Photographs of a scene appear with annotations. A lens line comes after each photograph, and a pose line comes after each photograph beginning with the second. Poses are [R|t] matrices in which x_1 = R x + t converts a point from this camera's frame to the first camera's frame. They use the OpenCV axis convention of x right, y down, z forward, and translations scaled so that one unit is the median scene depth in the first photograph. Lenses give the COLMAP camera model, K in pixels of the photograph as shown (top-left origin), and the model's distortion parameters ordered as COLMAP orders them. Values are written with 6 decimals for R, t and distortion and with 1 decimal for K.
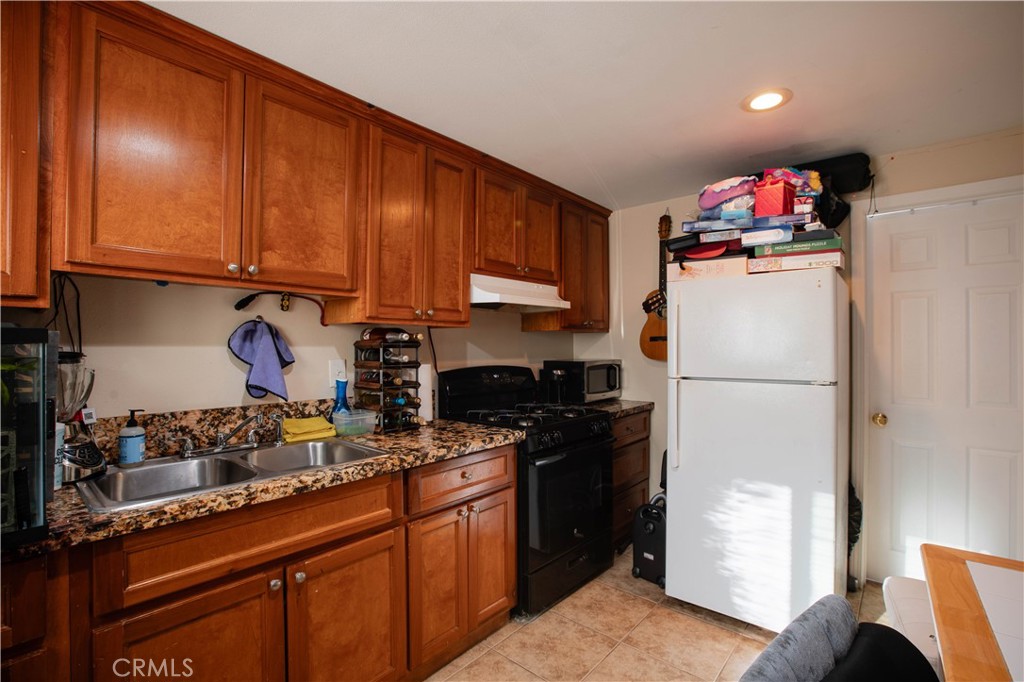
lens RADIAL K [[468.5, 0, 517.1], [0, 468.5, 344.8], [0, 0, 1]] dist [-0.059389, 0.021263]
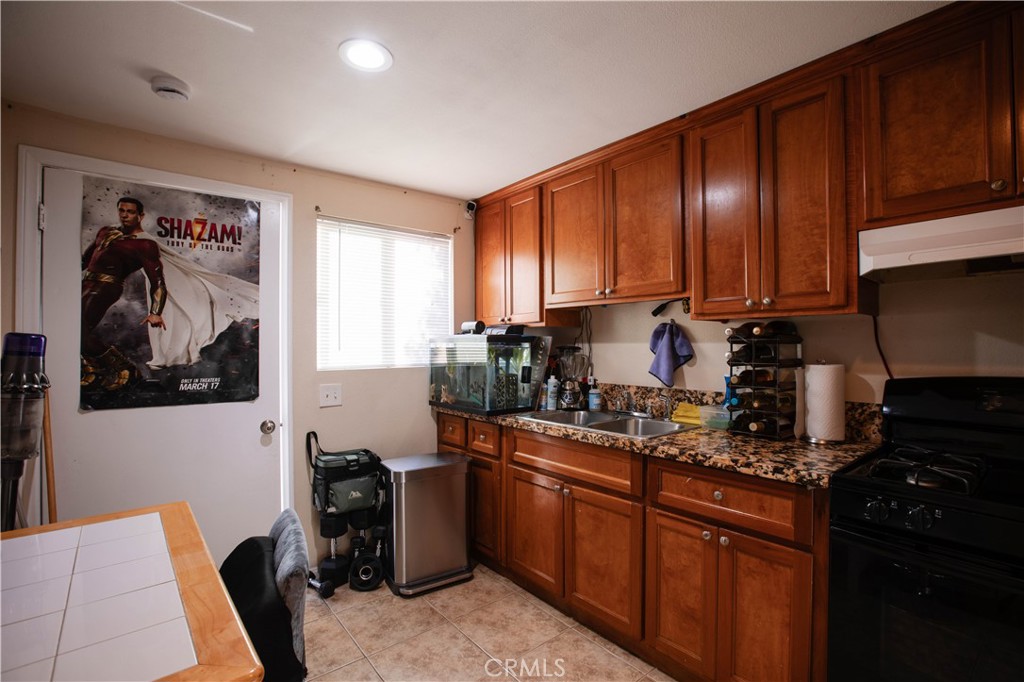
lens RADIAL K [[468.5, 0, 517.1], [0, 468.5, 344.8], [0, 0, 1]] dist [-0.059389, 0.021263]
pose [[-0.173771, -0.002210, -0.984784, 0.809252], [0.006160, 0.999975, -0.003330, 0.010201], [0.984767, -0.006645, -0.173753, 0.817264]]
